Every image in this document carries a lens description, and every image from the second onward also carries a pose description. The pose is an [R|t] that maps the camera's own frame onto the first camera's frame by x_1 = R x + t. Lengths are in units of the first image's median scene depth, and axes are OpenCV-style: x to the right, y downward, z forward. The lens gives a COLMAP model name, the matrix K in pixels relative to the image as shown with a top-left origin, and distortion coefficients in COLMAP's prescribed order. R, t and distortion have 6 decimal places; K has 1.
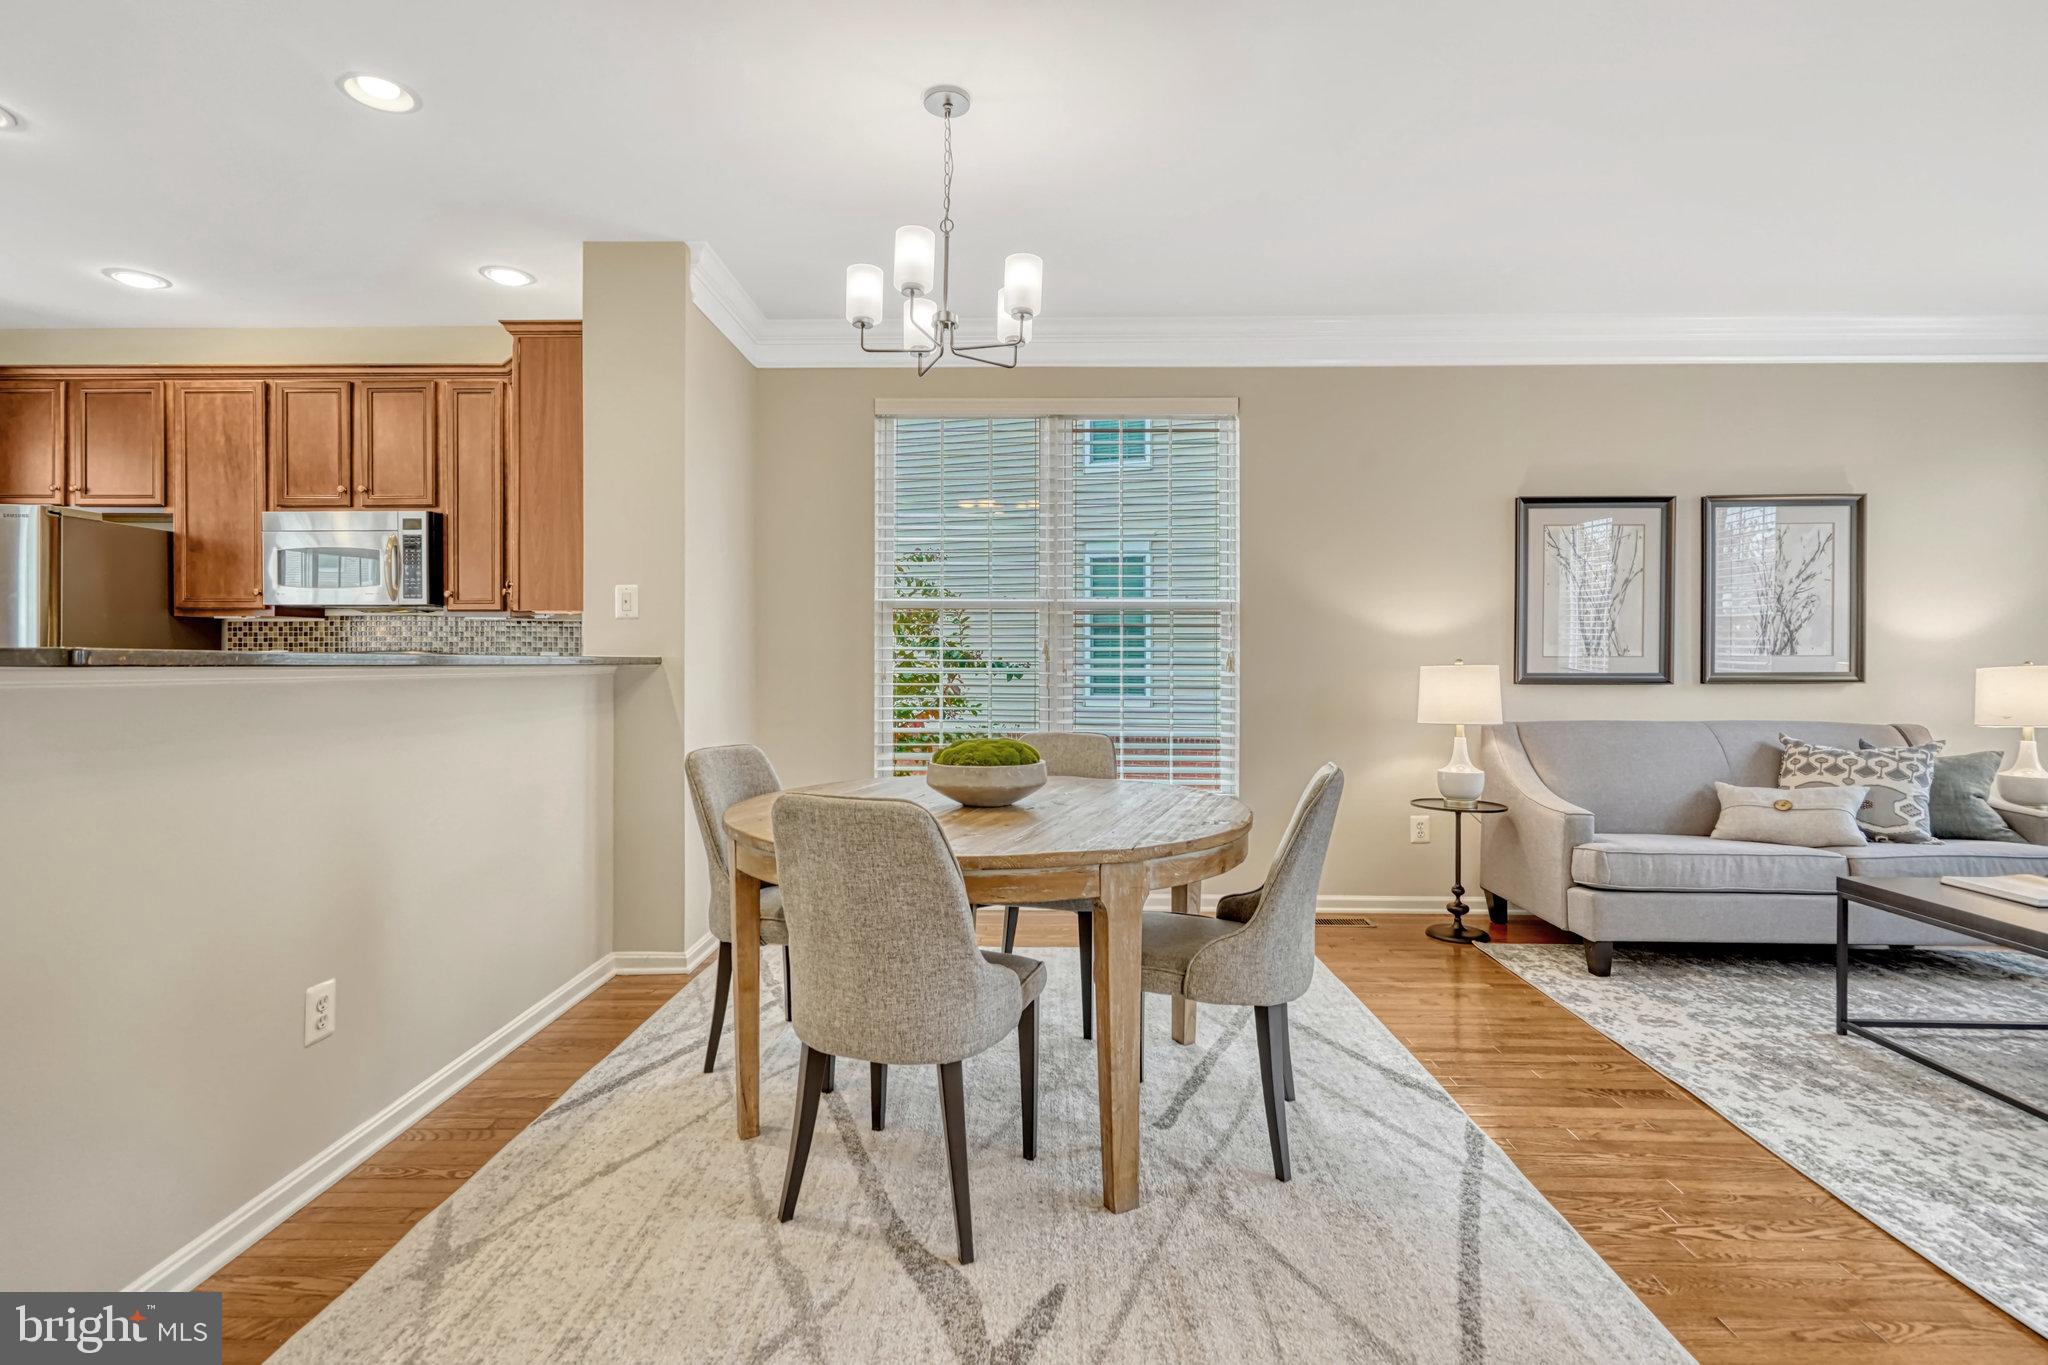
lens RADIAL K [[968.3, 0, 1021.3], [0, 968.3, 666.0], [0, 0, 1]] dist [0.000554, 0.000095]
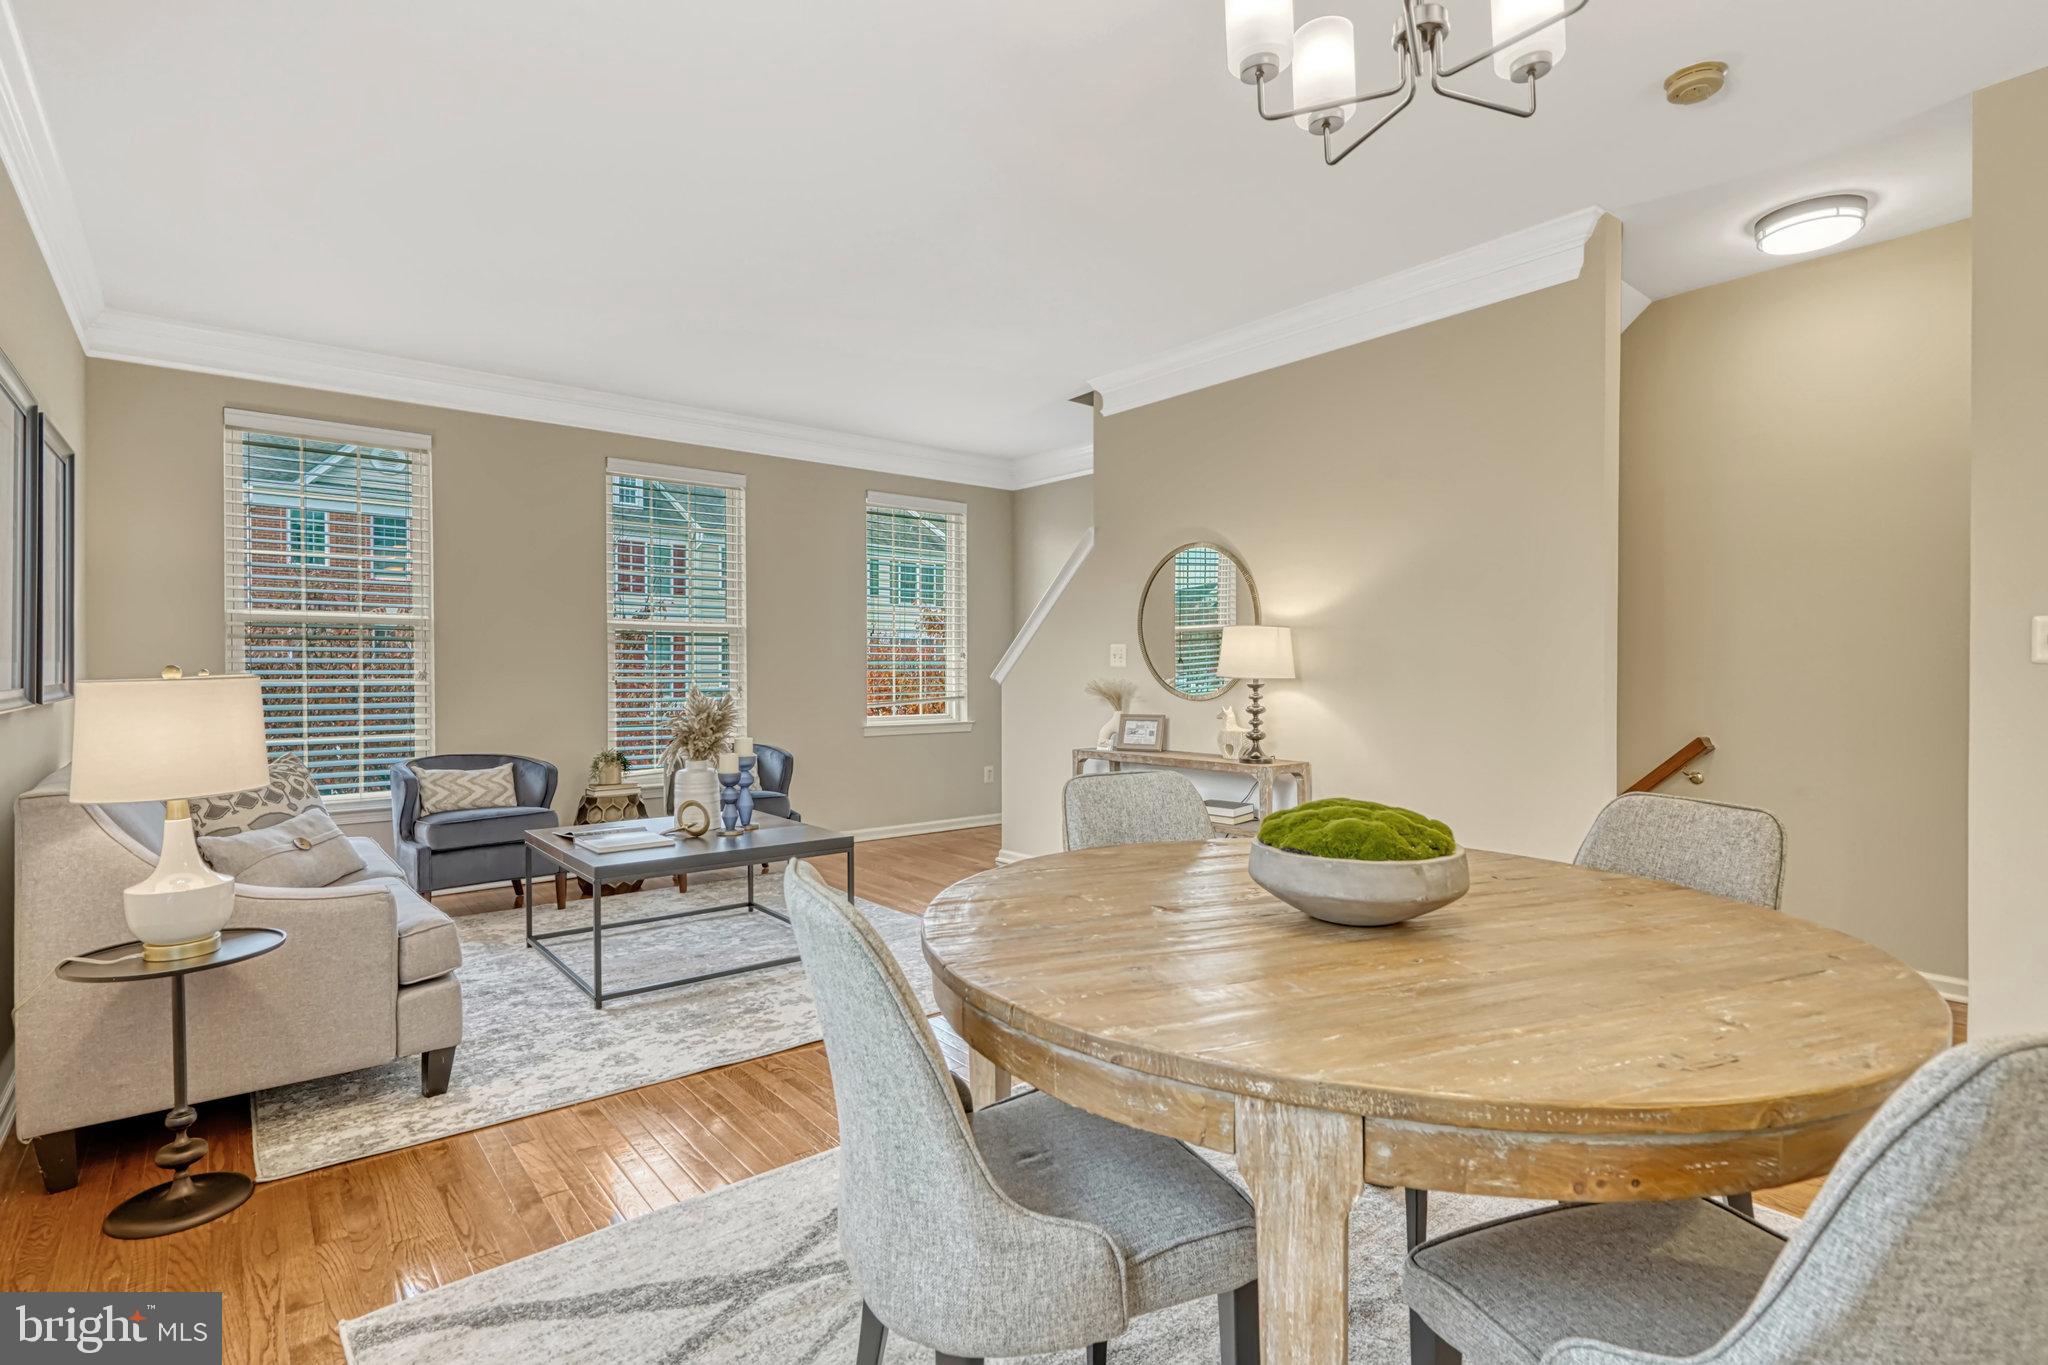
lens RADIAL K [[968.3, 0, 1021.3], [0, 968.3, 666.0], [0, 0, 1]] dist [0.000554, 0.000095]
pose [[-0.649722, 0.007580, 0.760134, -0.329398], [0.003786, 0.999970, -0.006735, -0.003875], [-0.760162, -0.001497, -0.649731, 1.418543]]
